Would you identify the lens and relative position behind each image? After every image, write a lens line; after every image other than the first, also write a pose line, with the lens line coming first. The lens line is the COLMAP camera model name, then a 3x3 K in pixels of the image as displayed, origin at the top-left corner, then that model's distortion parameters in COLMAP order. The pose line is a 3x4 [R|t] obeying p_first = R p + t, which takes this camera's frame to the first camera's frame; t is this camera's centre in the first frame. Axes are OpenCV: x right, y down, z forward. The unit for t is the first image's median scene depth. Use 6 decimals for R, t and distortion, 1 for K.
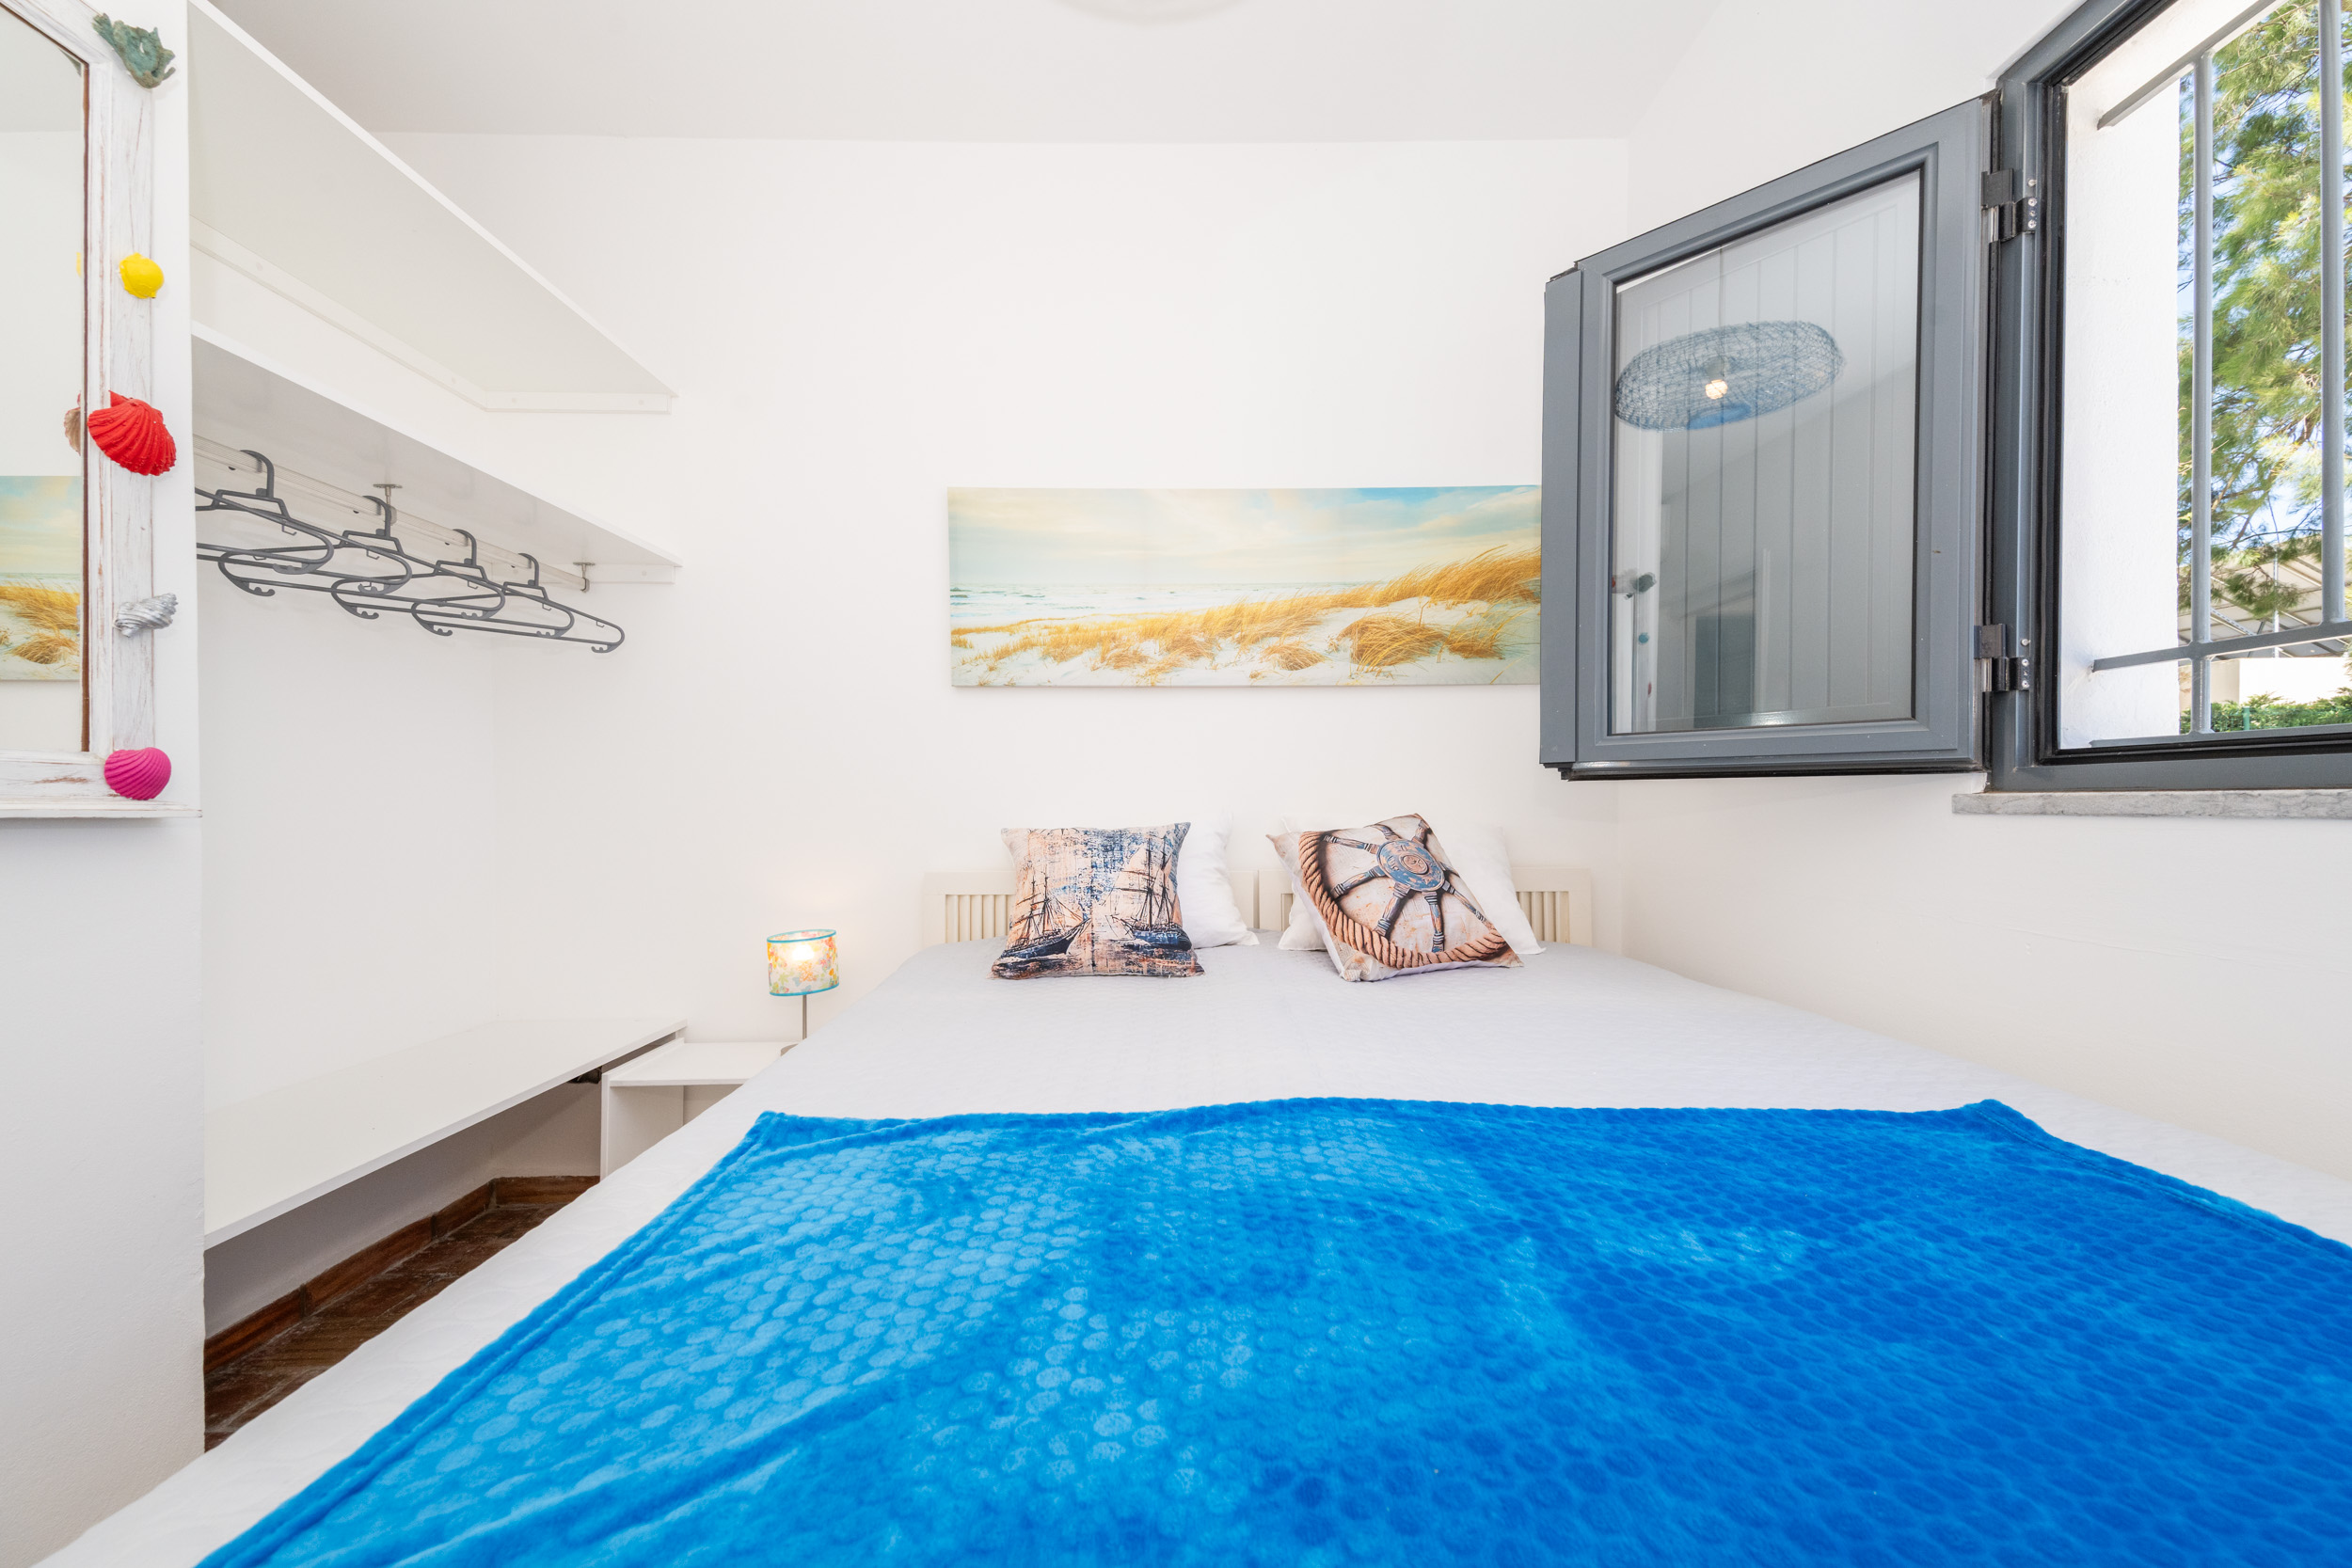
lens RADIAL K [[910.2, 0, 1148.0], [0, 910.2, 810.2], [0, 0, 1]] dist [0.058679, -0.019270]
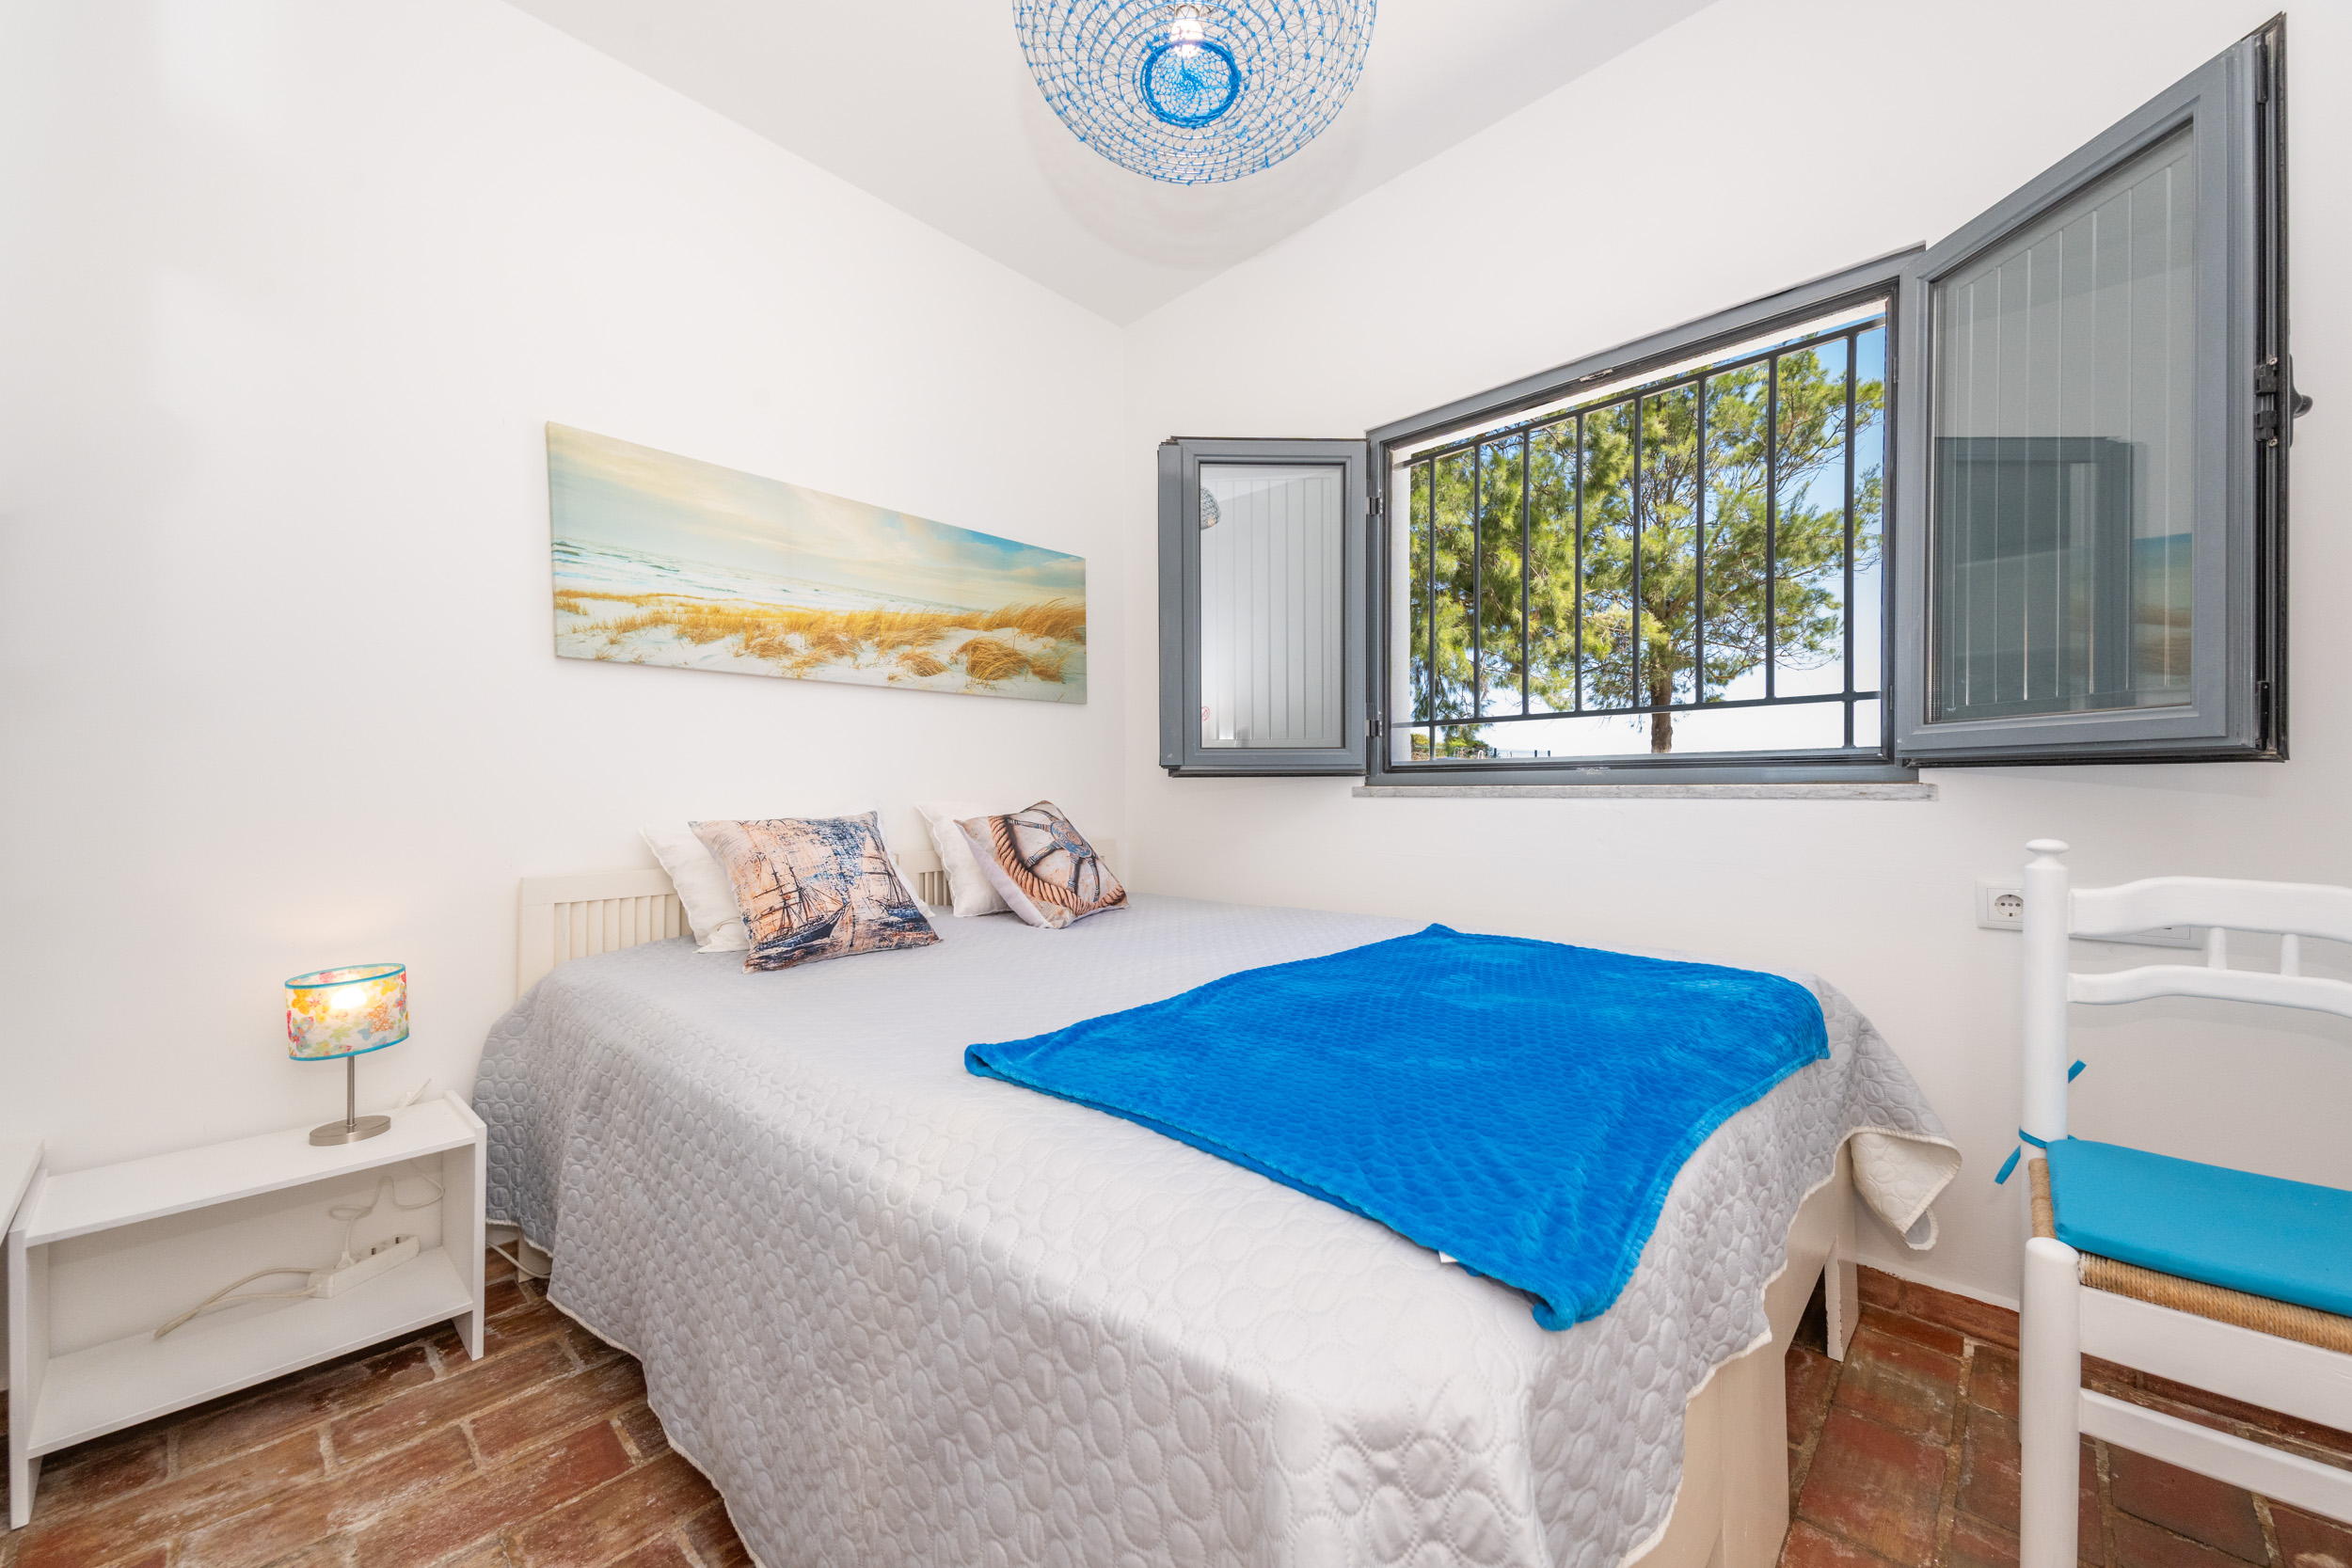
lens RADIAL K [[923.4, 0, 1187.5], [0, 923.4, 799.2], [0, 0, 1]] dist [0.041914, -0.000149]
pose [[0.664478, -0.009194, 0.747251, -0.617891], [0.010335, 0.999942, 0.003114, -0.000695], [-0.747236, 0.005653, 0.664535, -0.017728]]
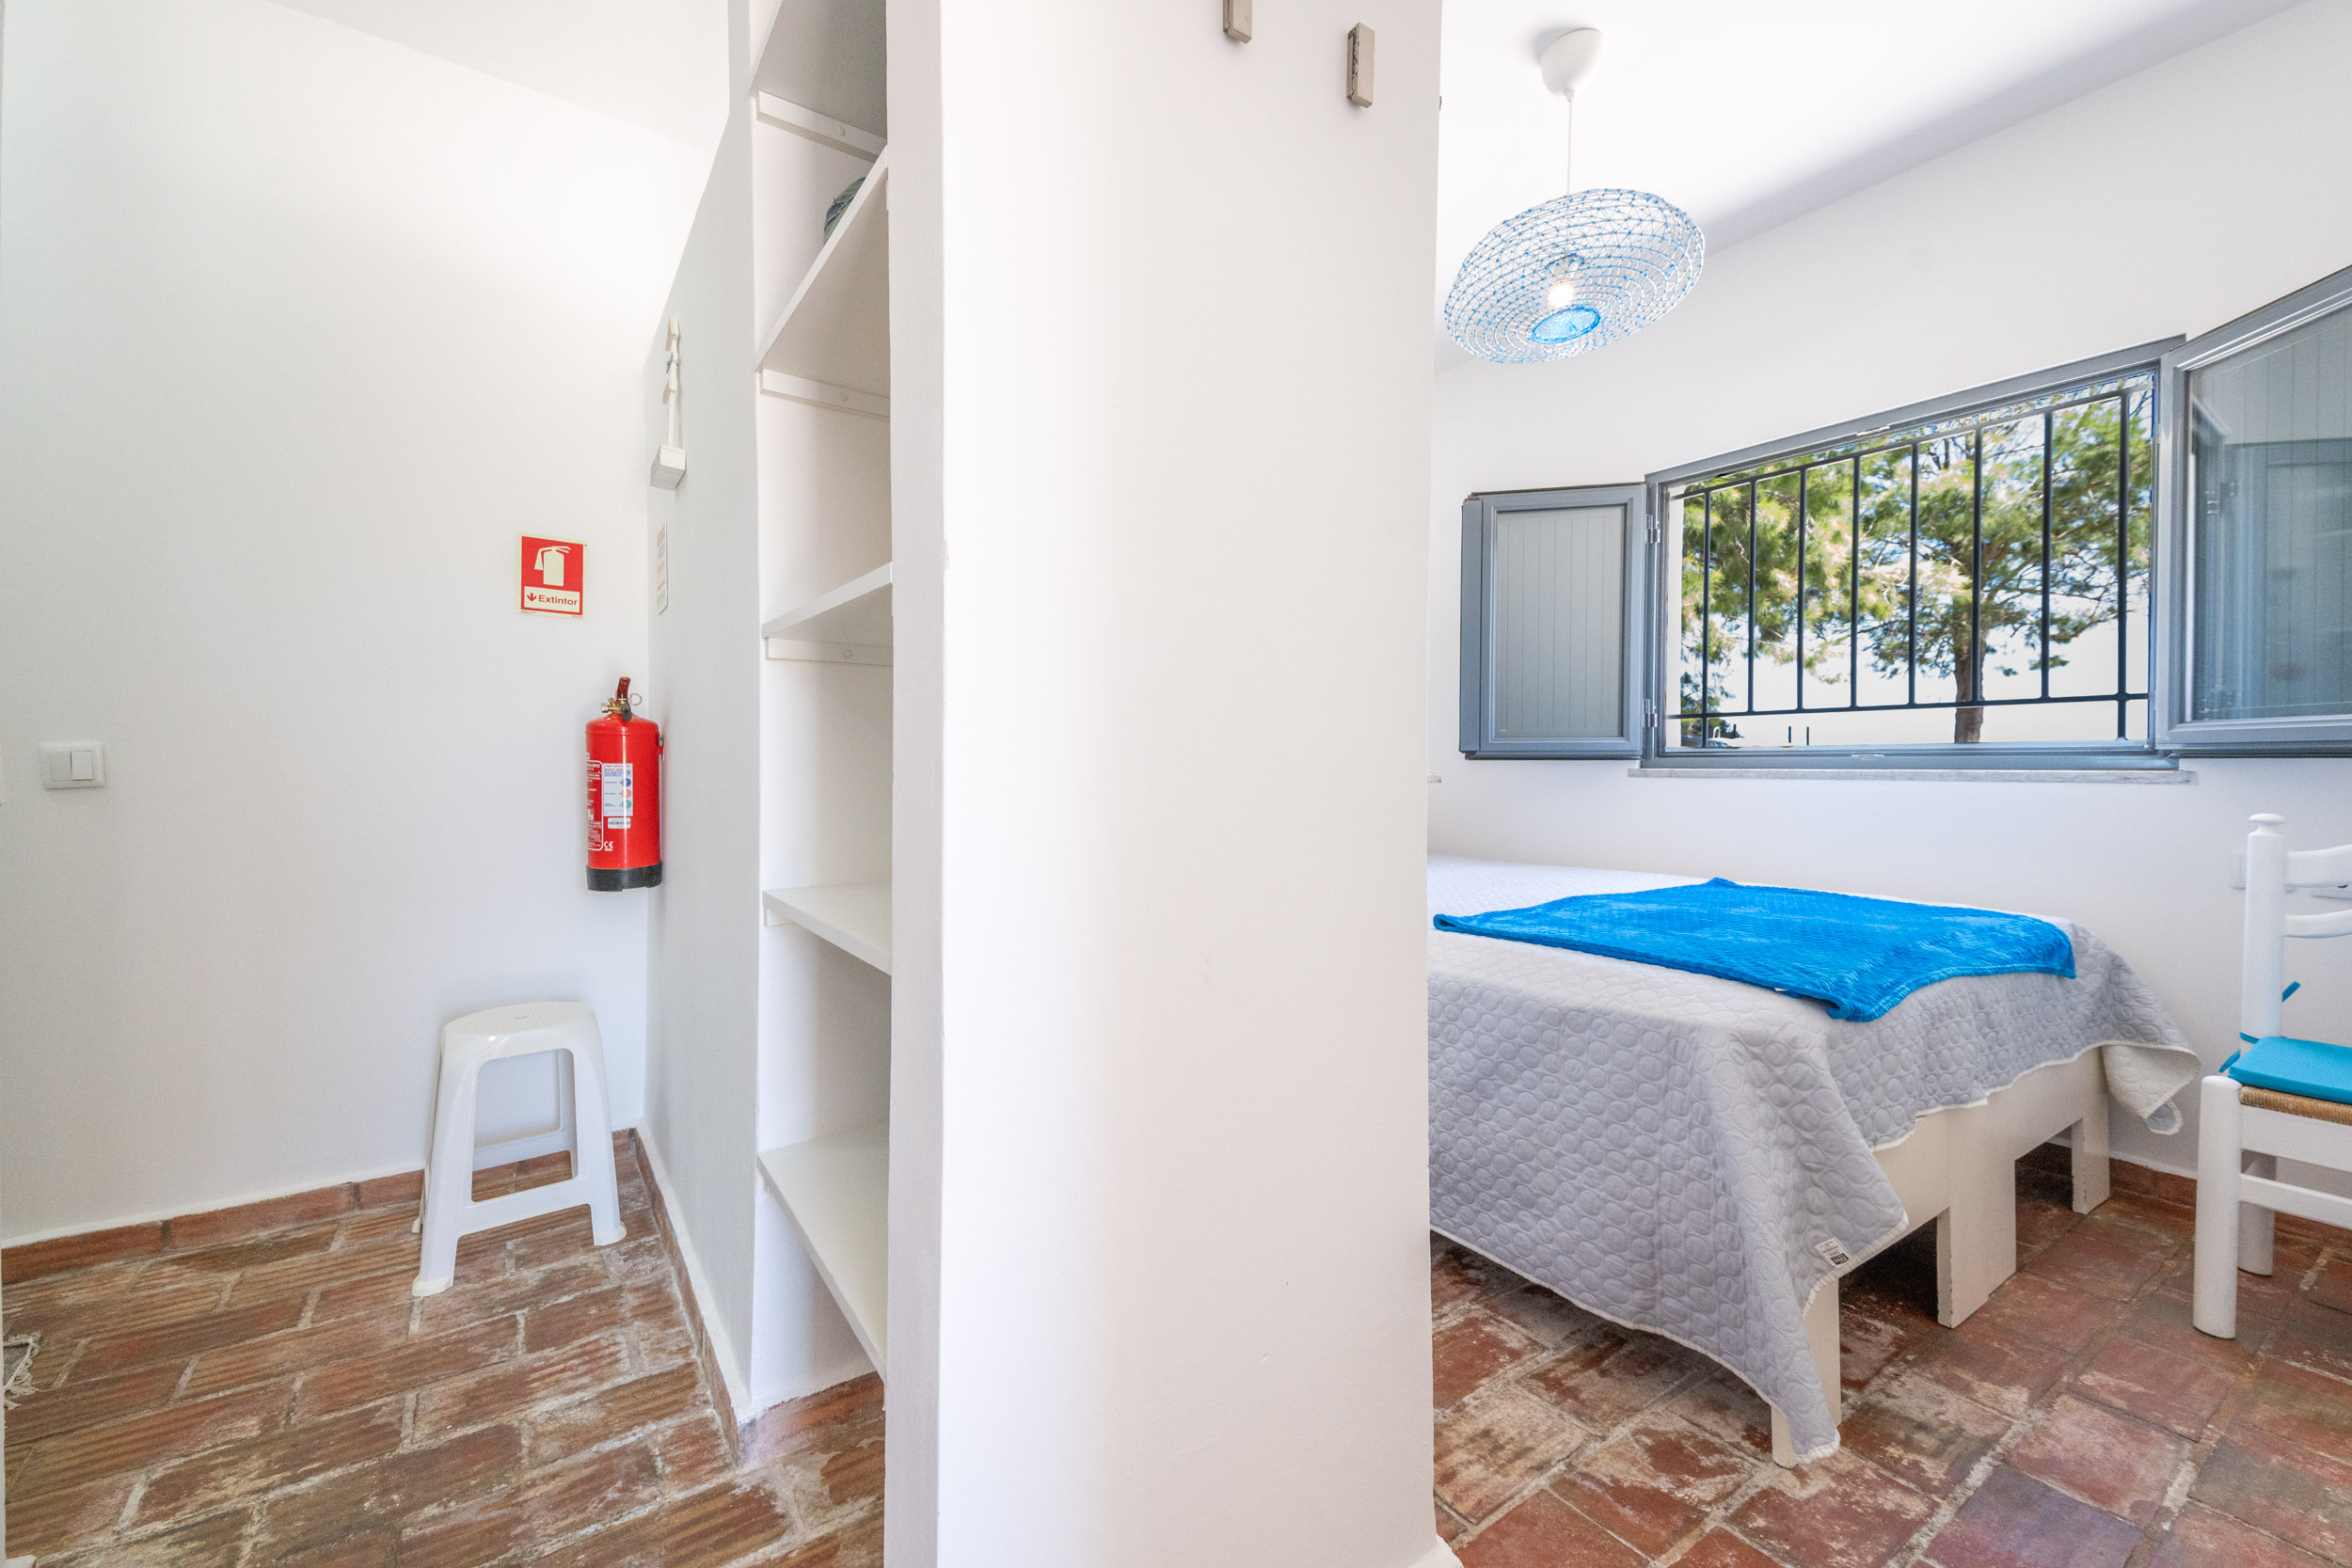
lens RADIAL K [[969.6, 0, 1072.2], [0, 969.6, 775.3], [0, 0, 1]] dist [0.027553, -0.005521]
pose [[0.839164, 0.001477, 0.543877, -1.252147], [-0.001231, 0.999999, -0.000817, 0.002249], [-0.543878, 0.000016, 0.839165, -0.227325]]
